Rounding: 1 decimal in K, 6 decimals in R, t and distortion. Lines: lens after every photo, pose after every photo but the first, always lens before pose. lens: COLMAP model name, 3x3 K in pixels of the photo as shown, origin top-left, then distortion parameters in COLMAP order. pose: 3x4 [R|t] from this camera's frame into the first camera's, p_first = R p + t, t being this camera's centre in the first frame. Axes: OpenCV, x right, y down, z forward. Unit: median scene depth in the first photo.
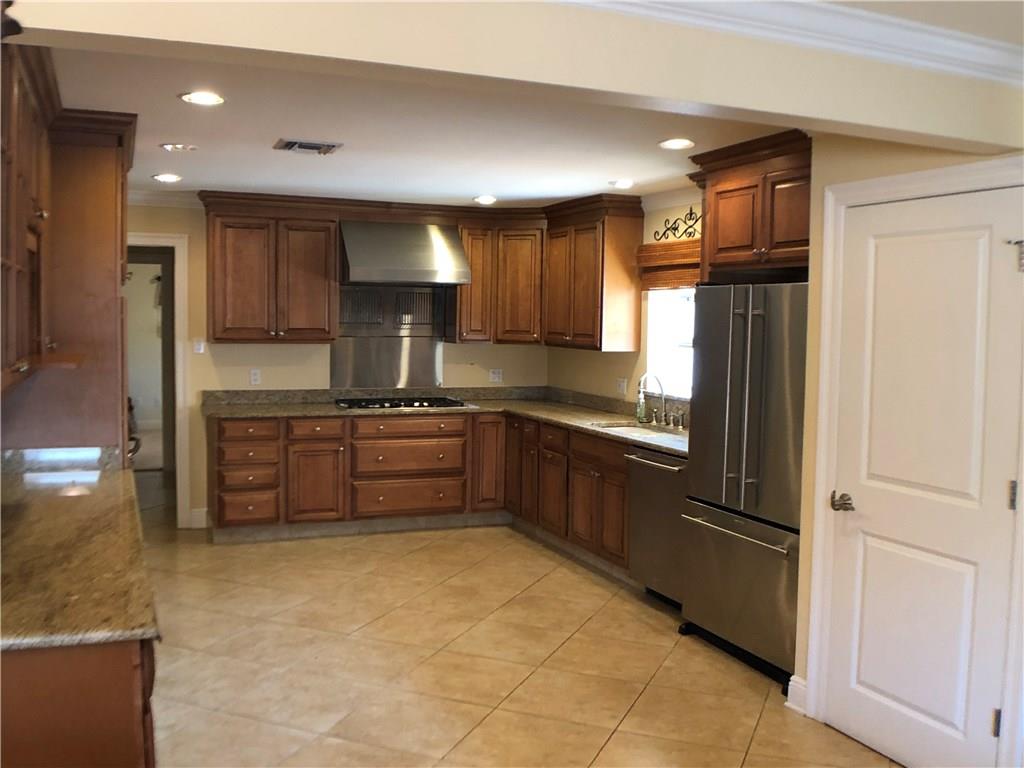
lens RADIAL K [[952.1, 0, 514.2], [0, 952.1, 369.5], [0, 0, 1]] dist [-0.031760, -0.099308]
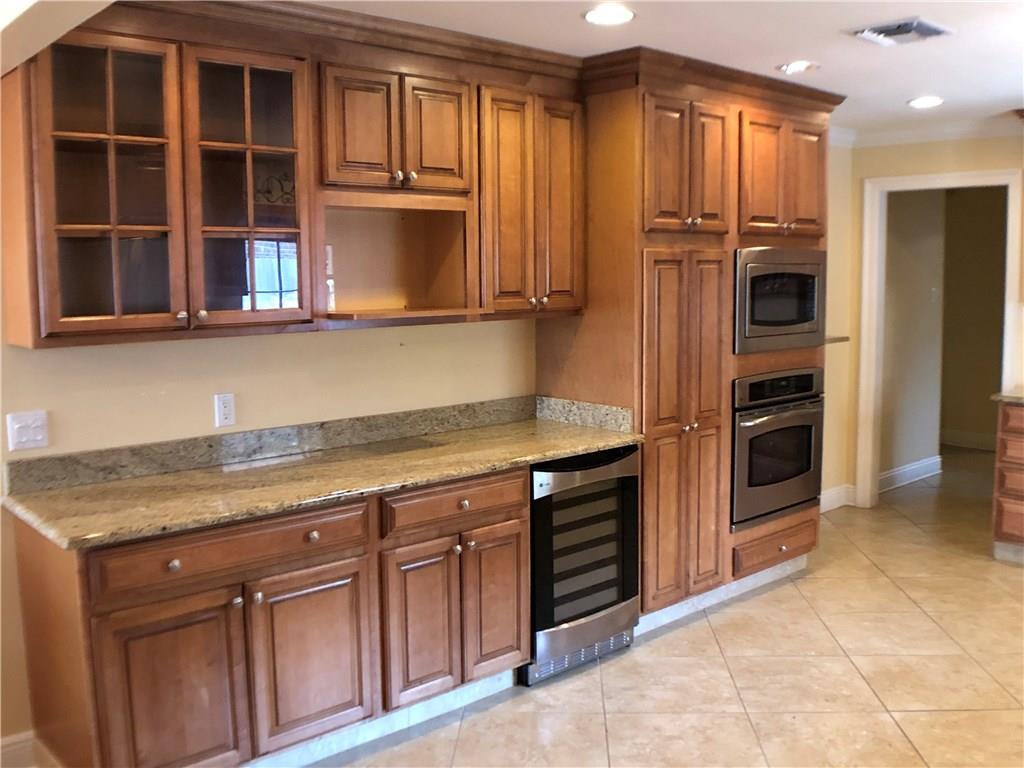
lens RADIAL K [[952.1, 0, 514.2], [0, 952.1, 369.5], [0, 0, 1]] dist [-0.031760, -0.099308]
pose [[0.332489, 0.077108, -0.939950, 0.419399], [-0.038591, 0.996930, 0.068131, -0.017745], [0.942317, 0.013621, 0.334443, 0.548557]]
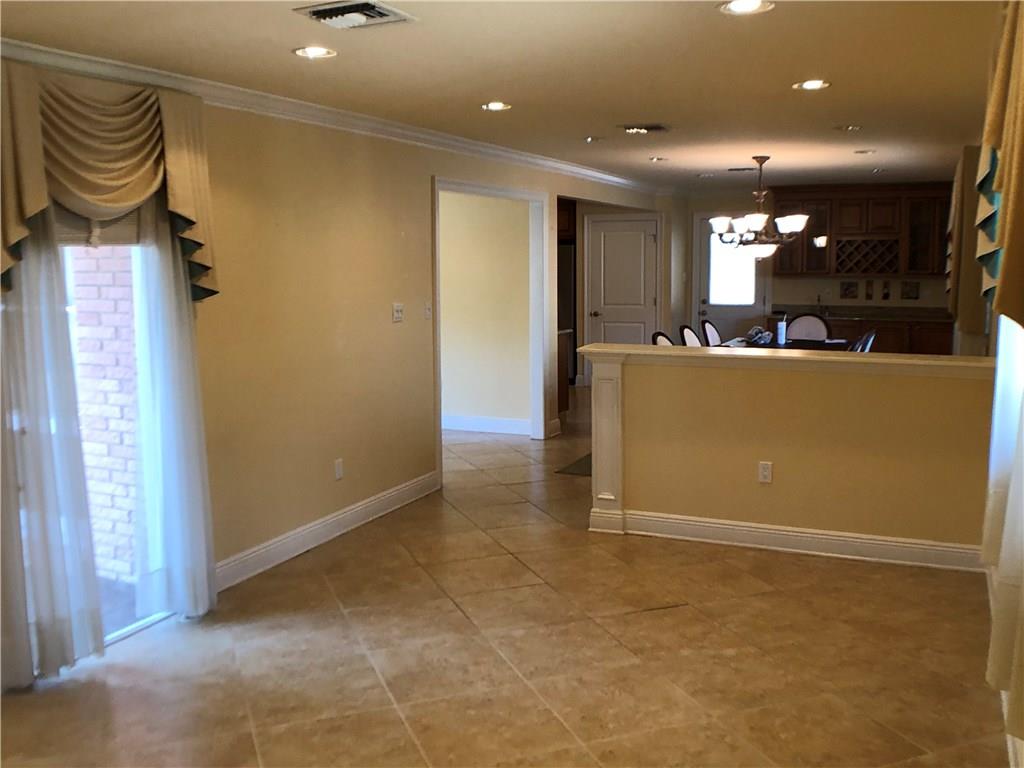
lens RADIAL K [[952.1, 0, 514.2], [0, 952.1, 369.5], [0, 0, 1]] dist [-0.031760, -0.099308]
pose [[0.740380, -0.097008, 0.665152, -1.732765], [0.055773, 0.994985, 0.083031, 0.037751], [-0.669871, -0.024377, 0.742077, -1.040485]]
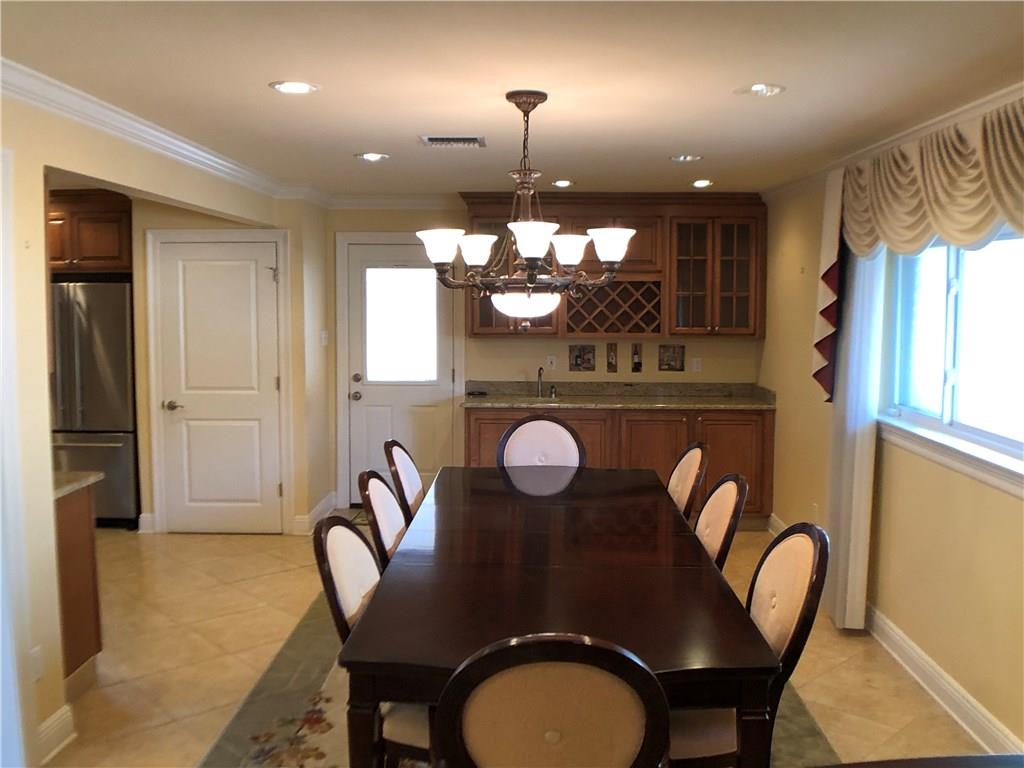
lens RADIAL K [[952.1, 0, 514.2], [0, 952.1, 369.5], [0, 0, 1]] dist [-0.031760, -0.099308]
pose [[0.414029, -0.084426, 0.906340, -0.875591], [0.055087, 0.996188, 0.067631, -0.013521], [-0.908595, 0.021926, 0.417102, -0.306199]]
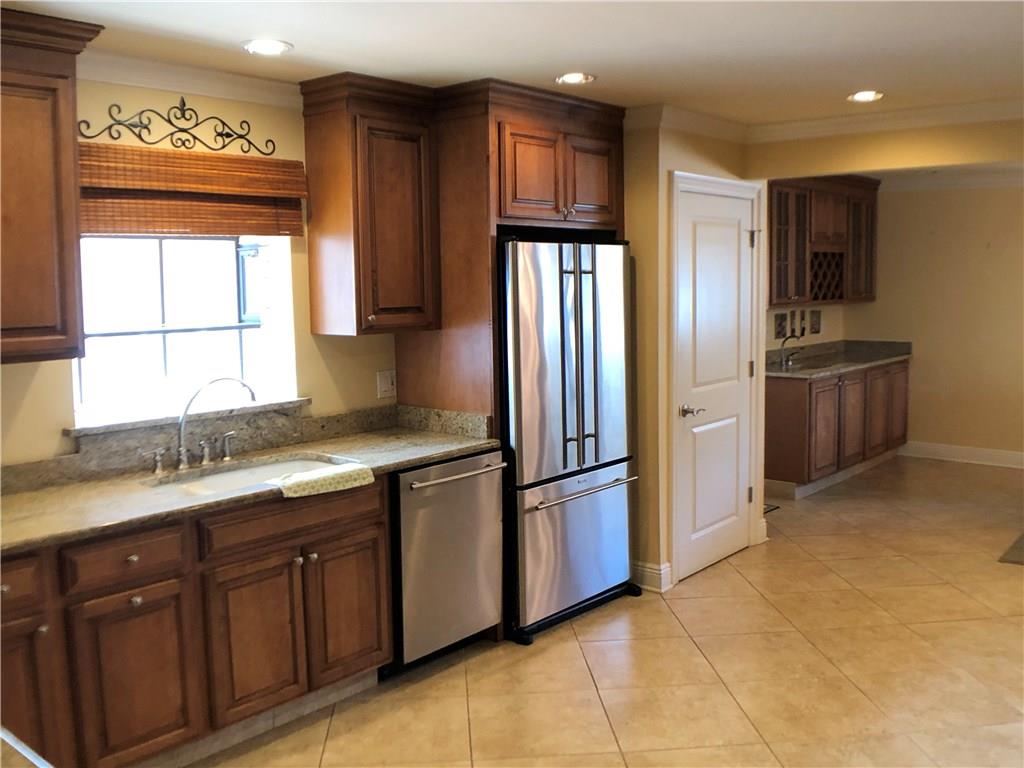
lens RADIAL K [[952.1, 0, 514.2], [0, 952.1, 369.5], [0, 0, 1]] dist [-0.031760, -0.099308]
pose [[-0.448791, -0.096785, 0.888380, -0.642174], [0.054122, 0.989349, 0.135126, -0.100028], [-0.891997, 0.108724, -0.438772, 1.553535]]
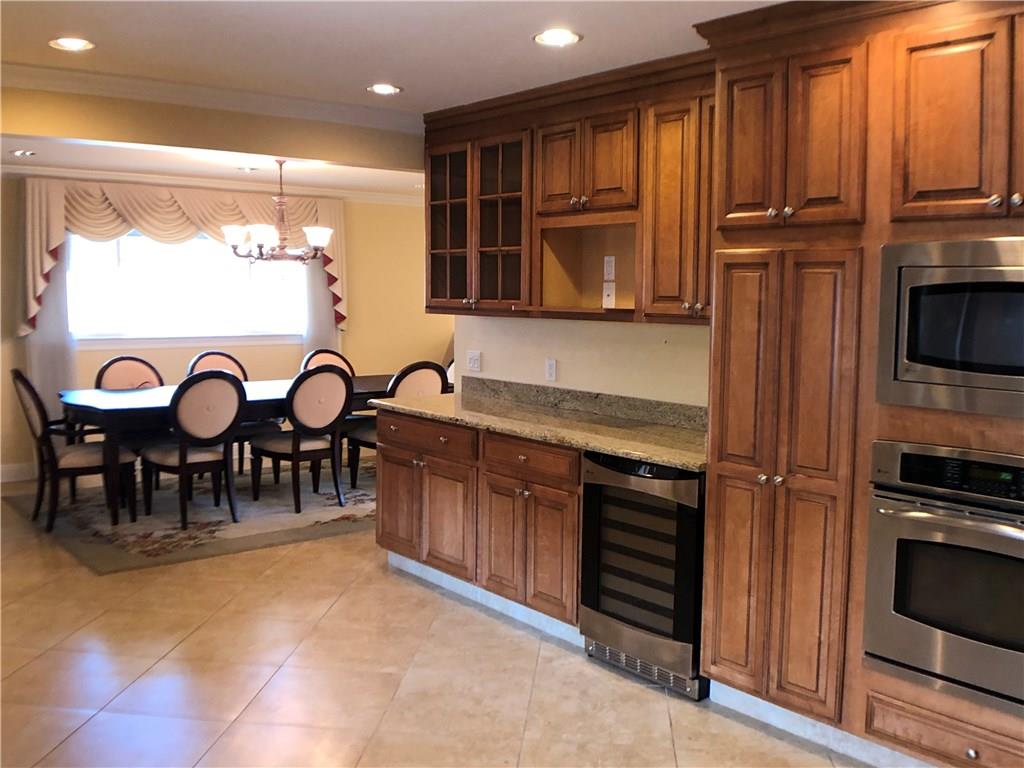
lens RADIAL K [[952.1, 0, 514.2], [0, 952.1, 369.5], [0, 0, 1]] dist [-0.031760, -0.099308]
pose [[-0.956740, -0.005131, -0.290898, -0.012167], [-0.045561, 0.990151, 0.132381, -0.074248], [0.287354, 0.139908, -0.947551, 1.671867]]
